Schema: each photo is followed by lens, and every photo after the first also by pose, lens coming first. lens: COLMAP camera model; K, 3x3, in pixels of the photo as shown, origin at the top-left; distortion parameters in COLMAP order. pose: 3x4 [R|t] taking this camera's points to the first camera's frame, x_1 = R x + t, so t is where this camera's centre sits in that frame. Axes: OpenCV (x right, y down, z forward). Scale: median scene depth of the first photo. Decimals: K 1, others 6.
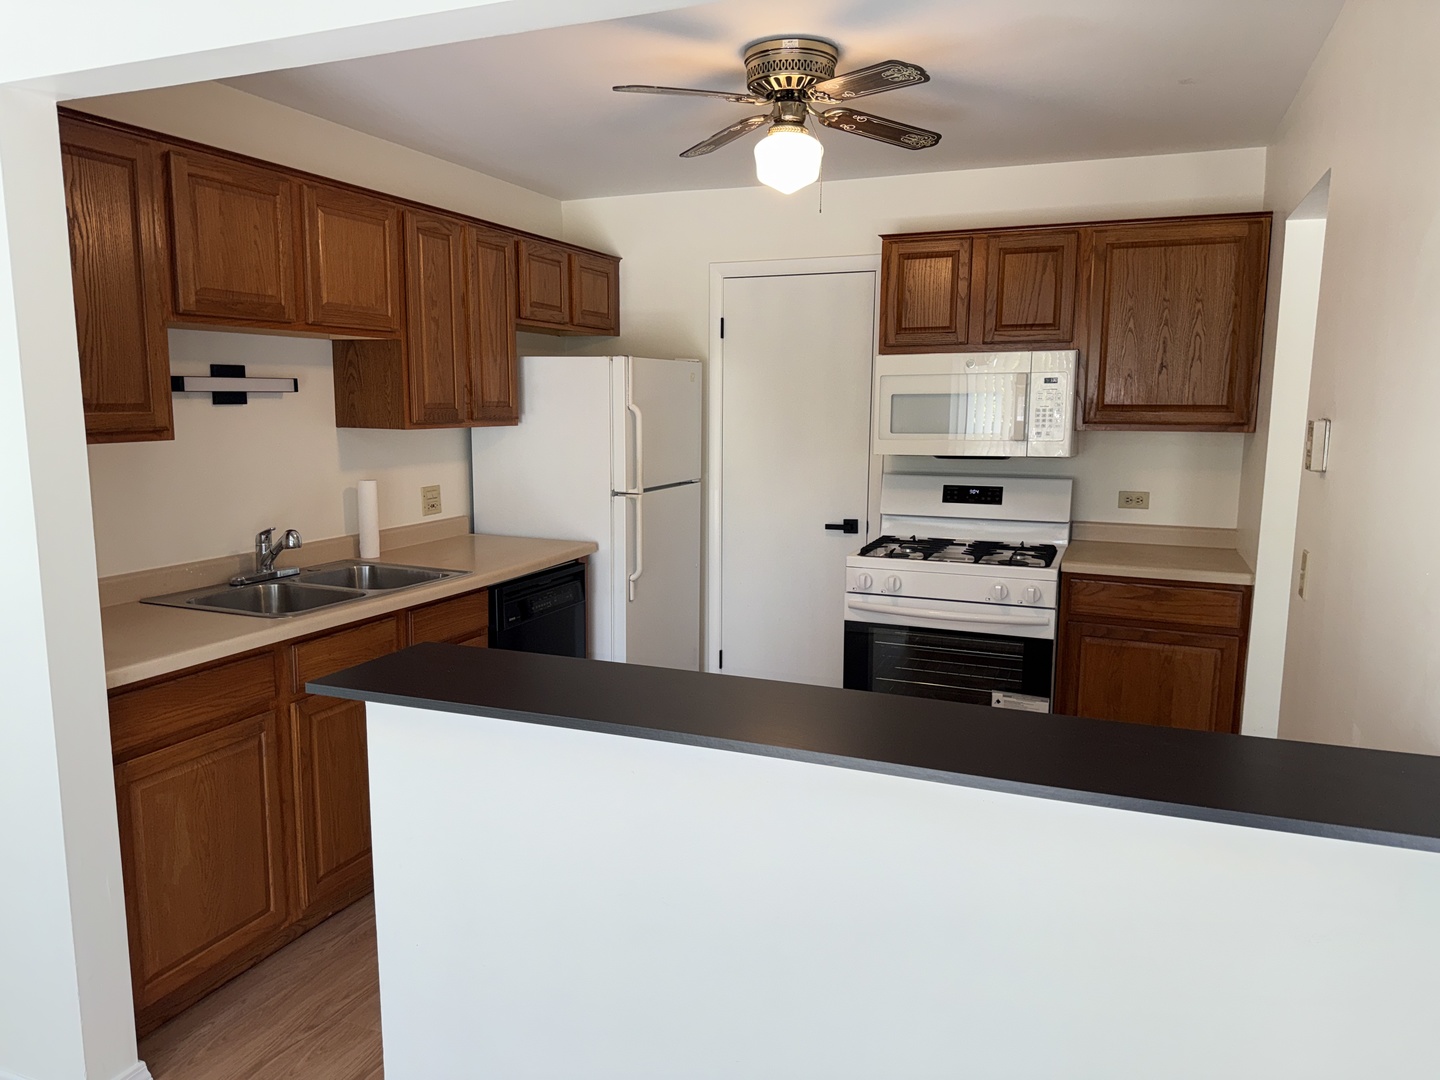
lens RADIAL K [[1001.6, 0, 701.2], [0, 1001.6, 551.0], [0, 0, 1]] dist [0.043474, -0.058515]
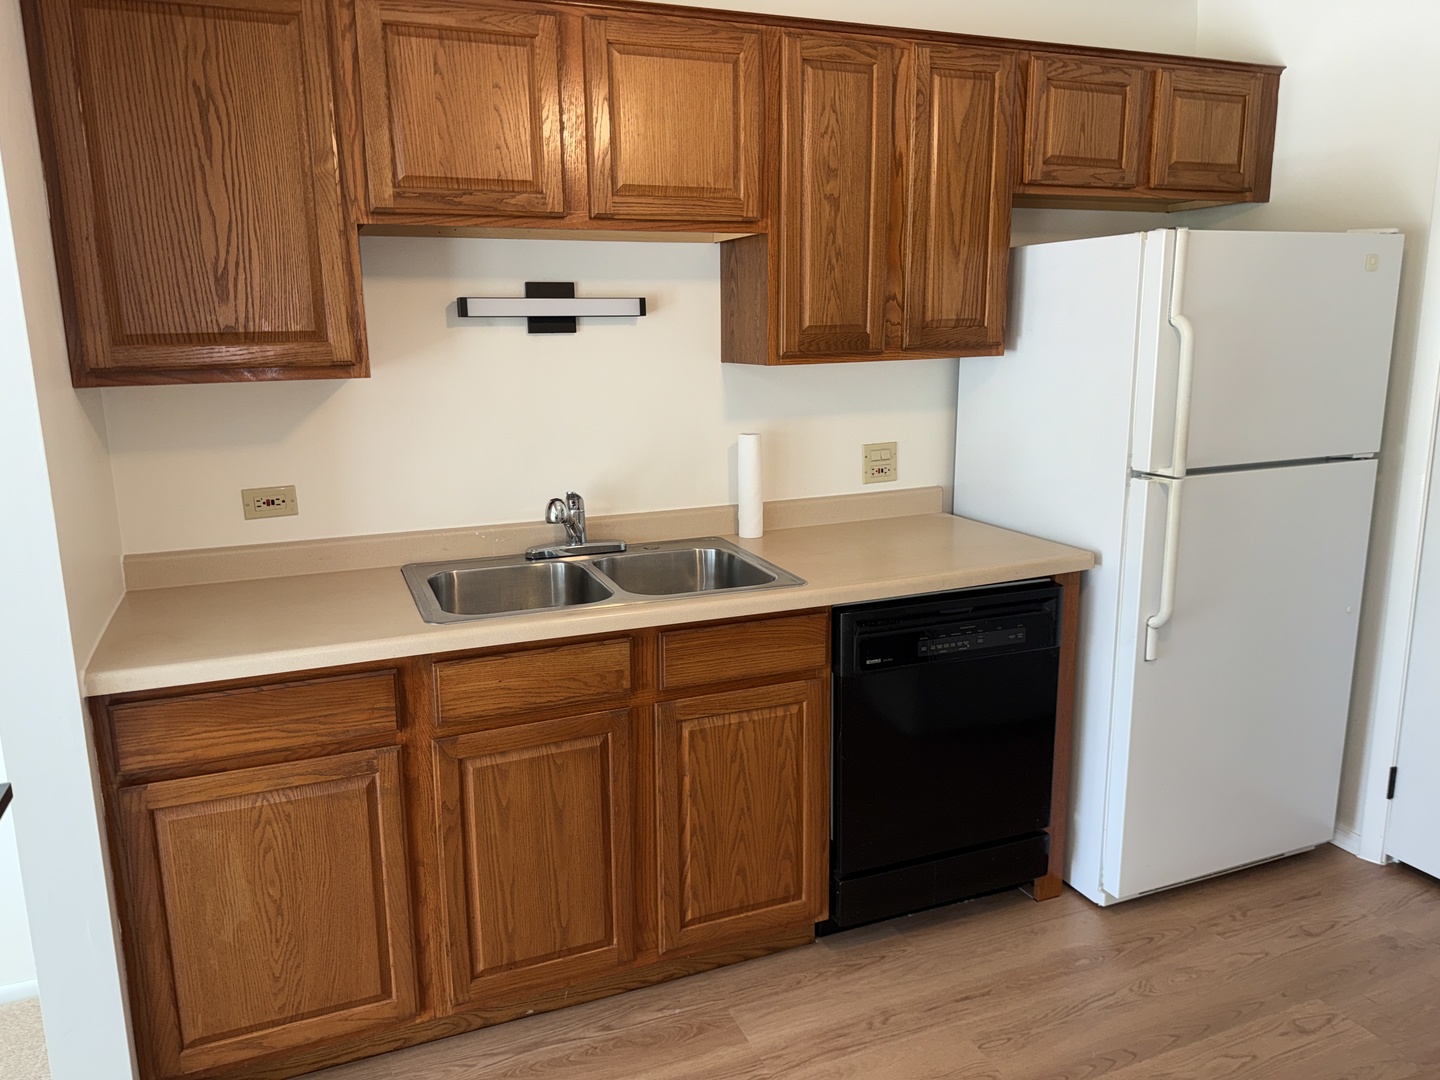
lens RADIAL K [[1001.6, 0, 711.5], [0, 1001.6, 537.3], [0, 0, 1]] dist [0.043474, -0.058515]
pose [[0.704019, 0.123651, -0.699334, 0.170201], [-0.085102, 0.992319, 0.089782, -0.057543], [0.705064, -0.003693, 0.709134, 0.453728]]
